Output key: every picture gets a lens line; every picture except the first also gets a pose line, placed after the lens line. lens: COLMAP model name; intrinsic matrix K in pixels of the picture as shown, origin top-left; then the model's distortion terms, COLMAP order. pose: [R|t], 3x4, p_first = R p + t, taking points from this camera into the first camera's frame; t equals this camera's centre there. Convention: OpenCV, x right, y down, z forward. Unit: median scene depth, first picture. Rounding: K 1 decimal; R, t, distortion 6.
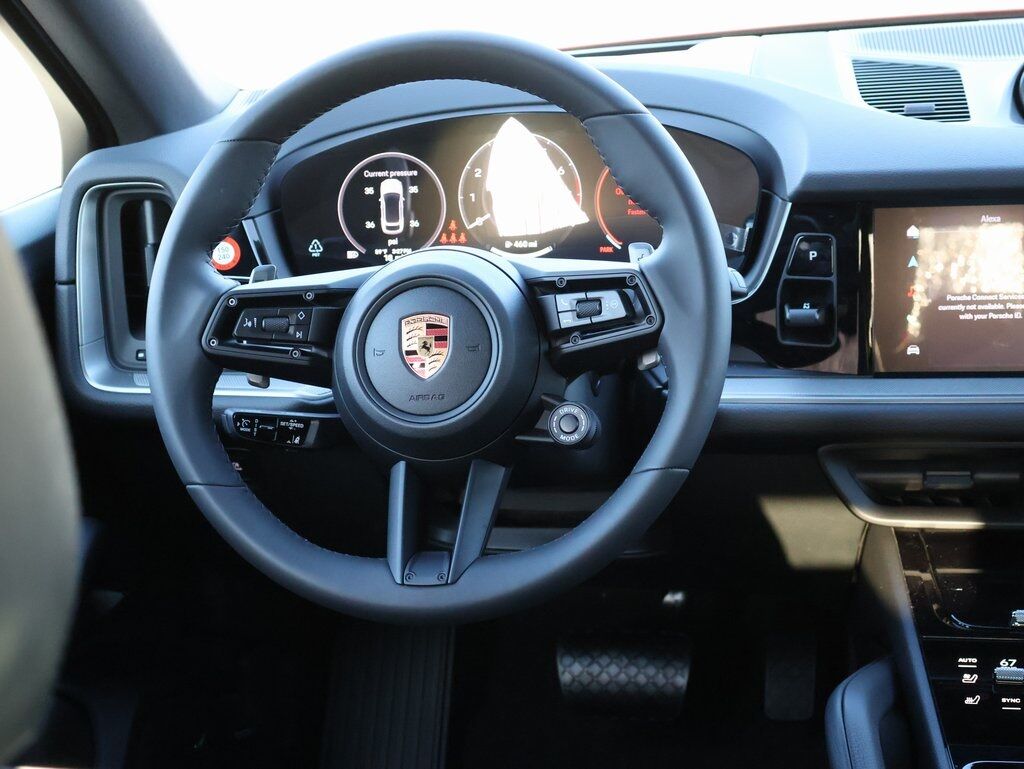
lens RADIAL K [[1895.0, 0, 515.9], [0, 1895.0, 380.8], [0, 0, 1]] dist [0.028849, 0.000000]
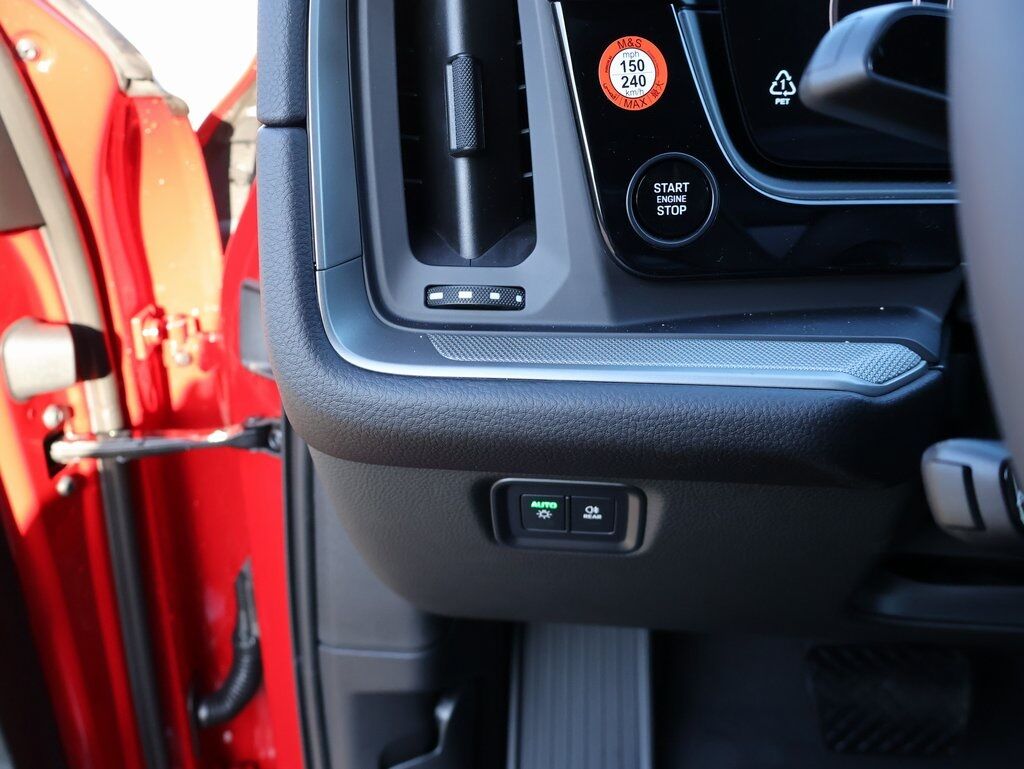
lens RADIAL K [[959.0, 0, 517.5], [0, 959.0, 383.7], [0, 0, 1]] dist [-0.010422, 0.000000]
pose [[0.987385, 0.002226, 0.158324, -0.241103], [-0.006806, 0.999574, 0.028390, 0.002152], [-0.158193, -0.029109, 0.986979, 0.849897]]
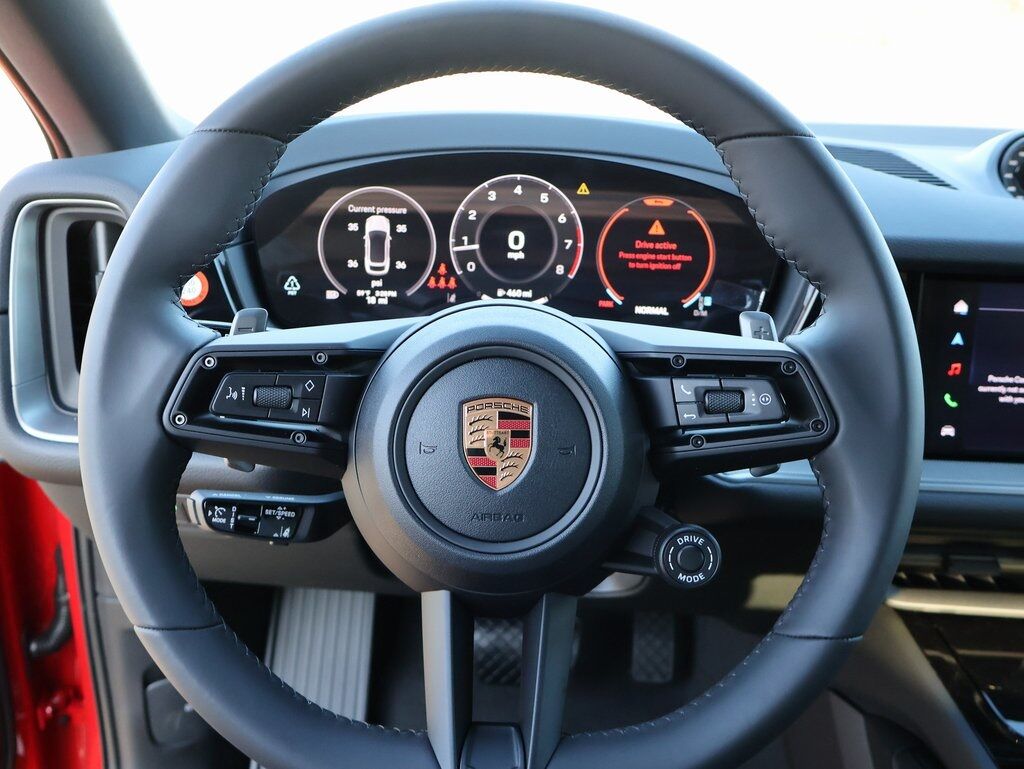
lens RADIAL K [[959.0, 0, 523.9], [0, 959.0, 399.3], [0, 0, 1]] dist [-0.010422, 0.000000]
pose [[0.977758, 0.030606, 0.207489, -0.101180], [-0.041941, 0.997846, 0.050449, -0.048024], [-0.205498, -0.058030, 0.976936, 0.579296]]
